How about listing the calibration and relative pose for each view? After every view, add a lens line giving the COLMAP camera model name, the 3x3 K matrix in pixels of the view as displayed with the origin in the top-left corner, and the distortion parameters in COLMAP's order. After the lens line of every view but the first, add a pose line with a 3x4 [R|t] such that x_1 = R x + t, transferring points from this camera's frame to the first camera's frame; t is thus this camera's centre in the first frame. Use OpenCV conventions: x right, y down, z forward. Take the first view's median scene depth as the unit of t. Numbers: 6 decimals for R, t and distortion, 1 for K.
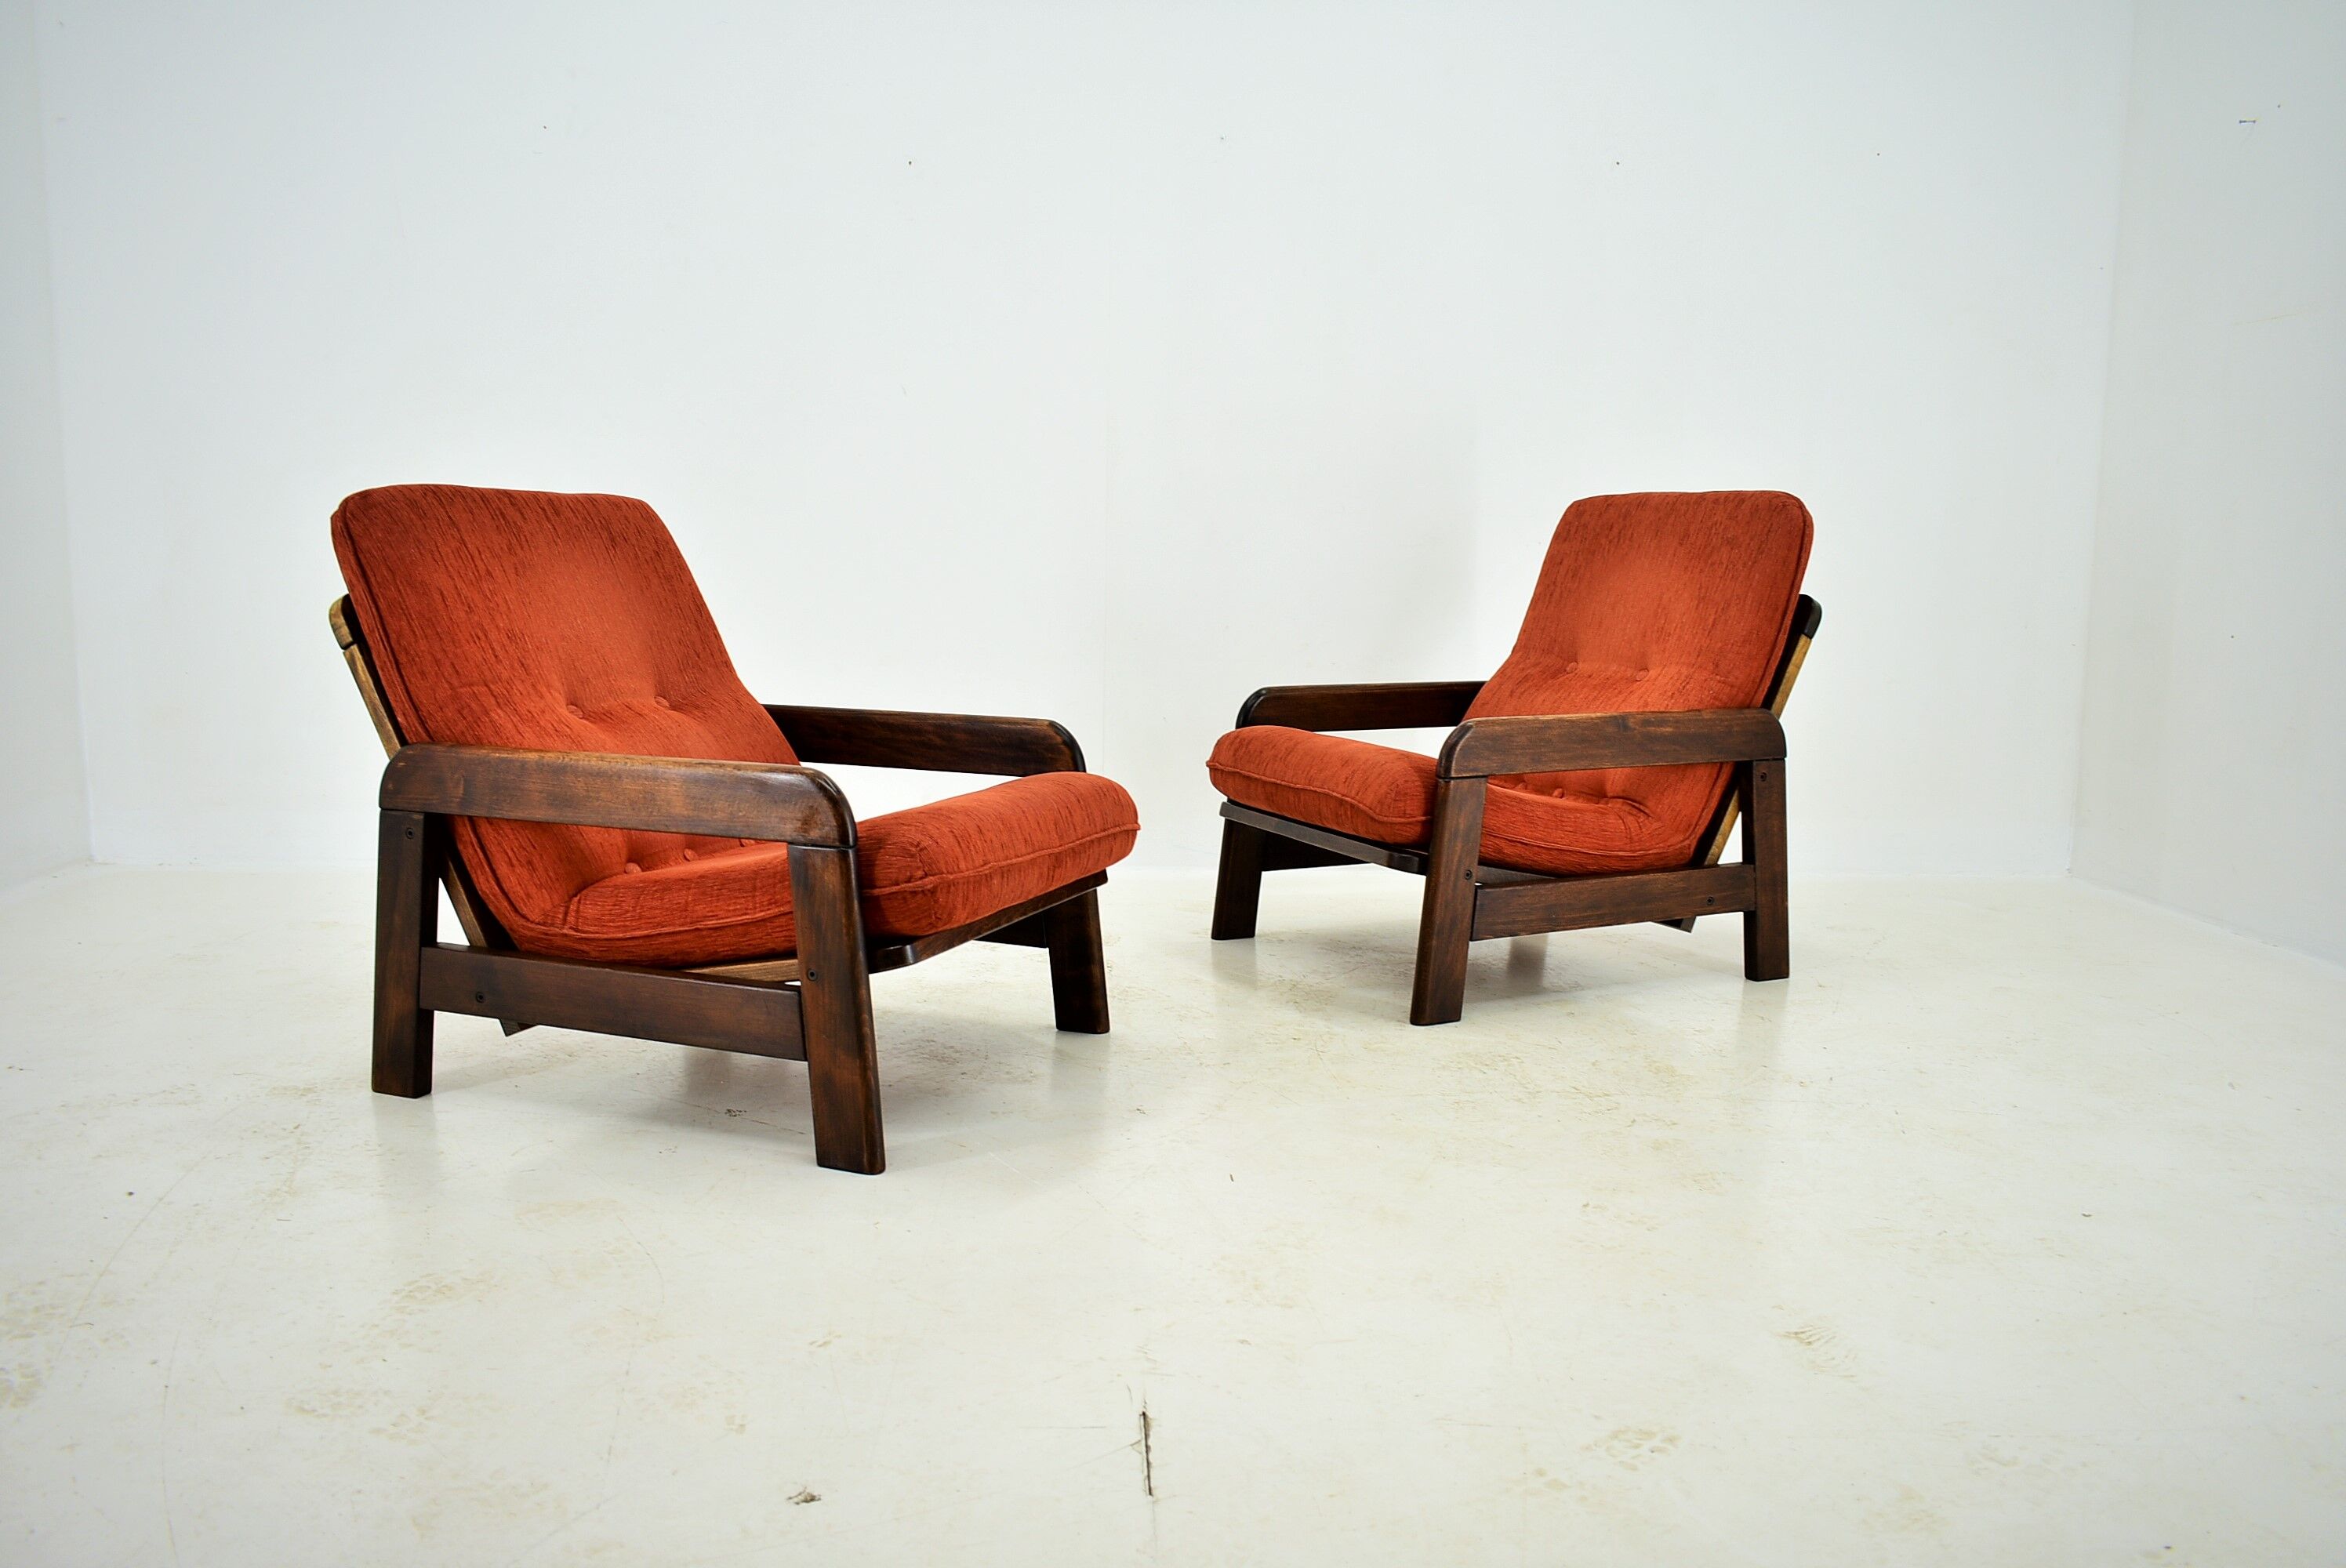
lens RADIAL K [[1800.3, 0, 1173.0], [0, 1800.3, 784.0], [0, 0, 1]] dist [-0.014780, 0.004404]
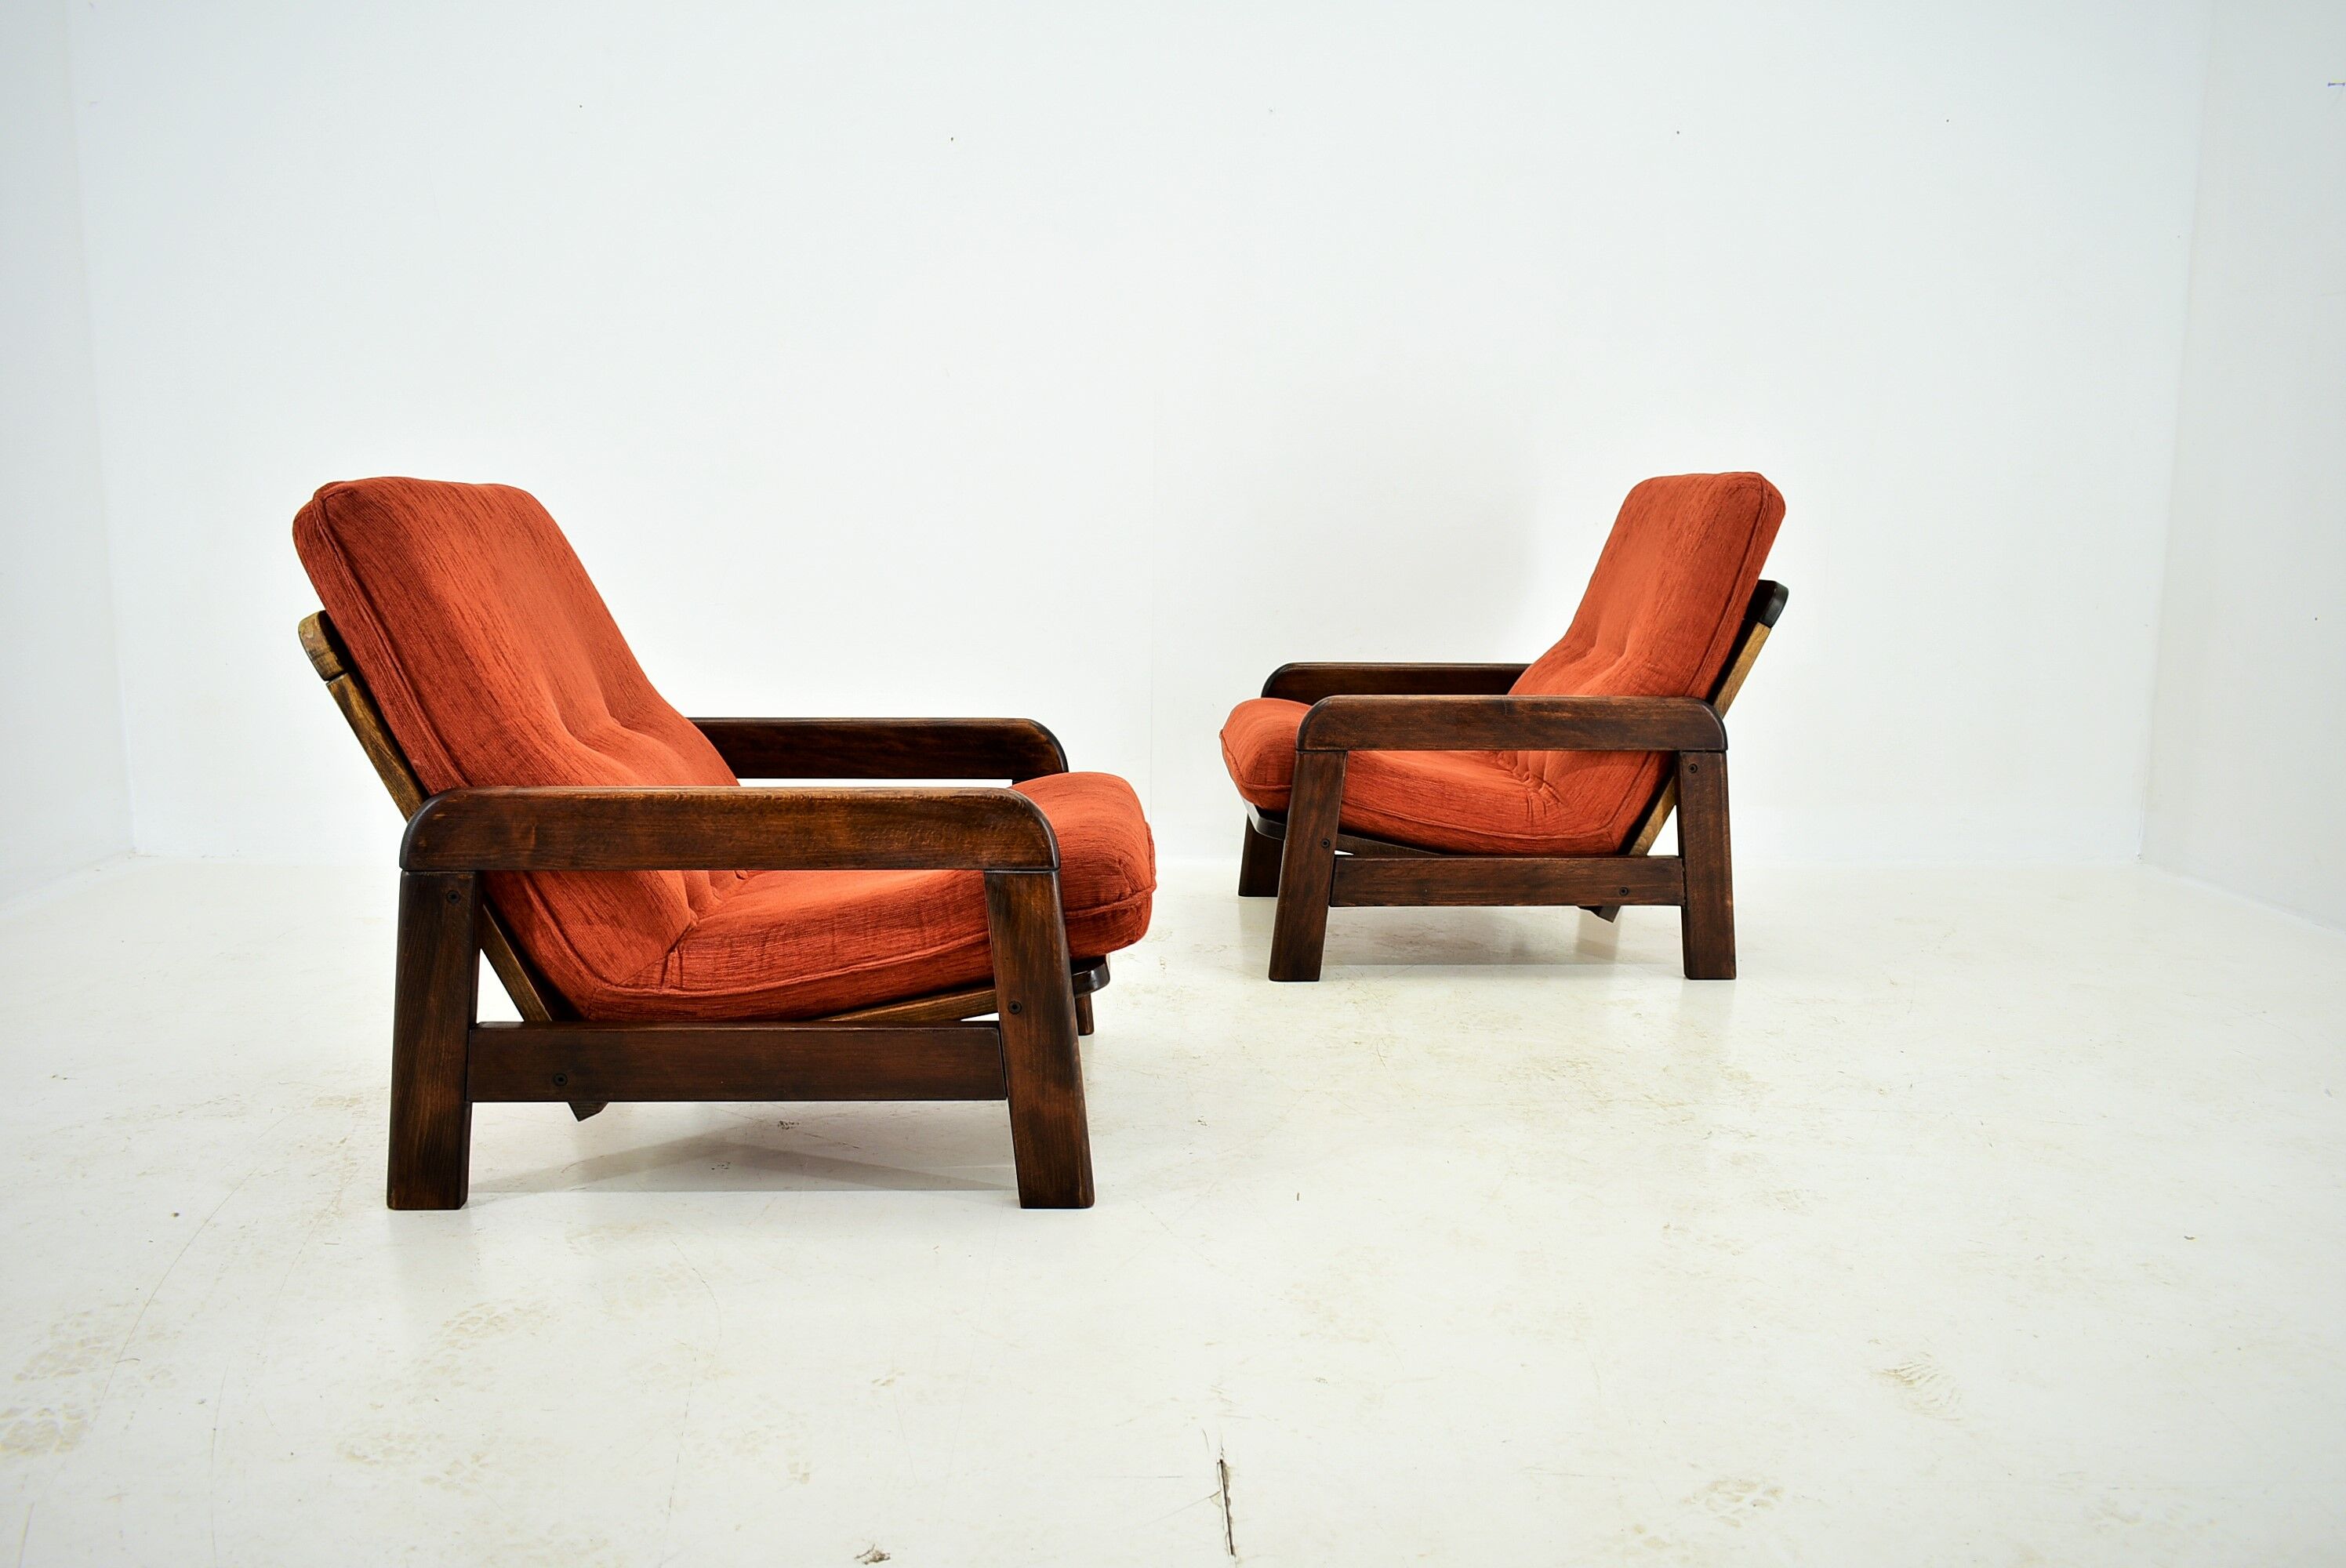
lens RADIAL K [[1800.3, 0, 1173.0], [0, 1800.3, 784.0], [0, 0, 1]] dist [-0.014780, 0.004404]
pose [[0.913727, -0.065837, 0.400959, -0.428687], [0.056058, 0.997775, 0.036087, -0.034749], [-0.402443, -0.010497, 0.915385, 0.091672]]
